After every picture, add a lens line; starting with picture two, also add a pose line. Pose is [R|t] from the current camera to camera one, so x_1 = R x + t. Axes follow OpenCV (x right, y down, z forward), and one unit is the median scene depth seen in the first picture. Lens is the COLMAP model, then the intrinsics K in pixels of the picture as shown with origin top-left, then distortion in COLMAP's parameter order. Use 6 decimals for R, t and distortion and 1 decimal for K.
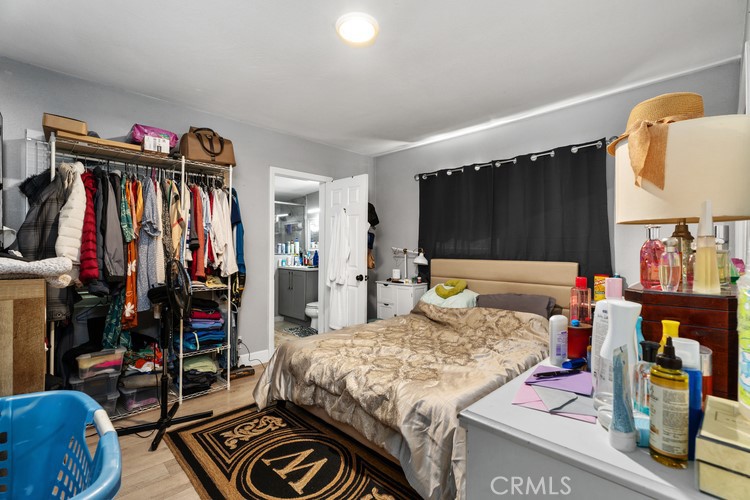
lens RADIAL K [[334.3, 0, 372.9], [0, 334.3, 249.7], [0, 0, 1]] dist [-0.000167, 0.000057]
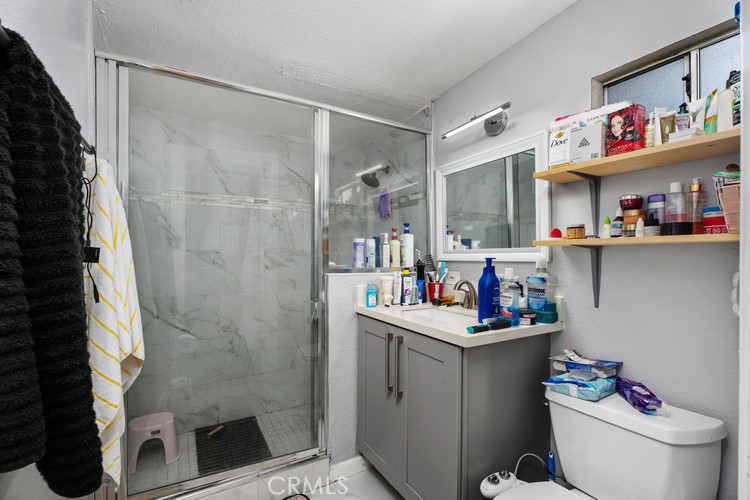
lens RADIAL K [[334.3, 0, 376.0], [0, 334.3, 253.8], [0, 0, 1]] dist [-0.000167, 0.000057]
pose [[0.963018, -0.007418, -0.269334, -0.166685], [0.006584, 0.999970, -0.003999, -0.001241], [0.269355, 0.002077, 0.963039, 0.660272]]
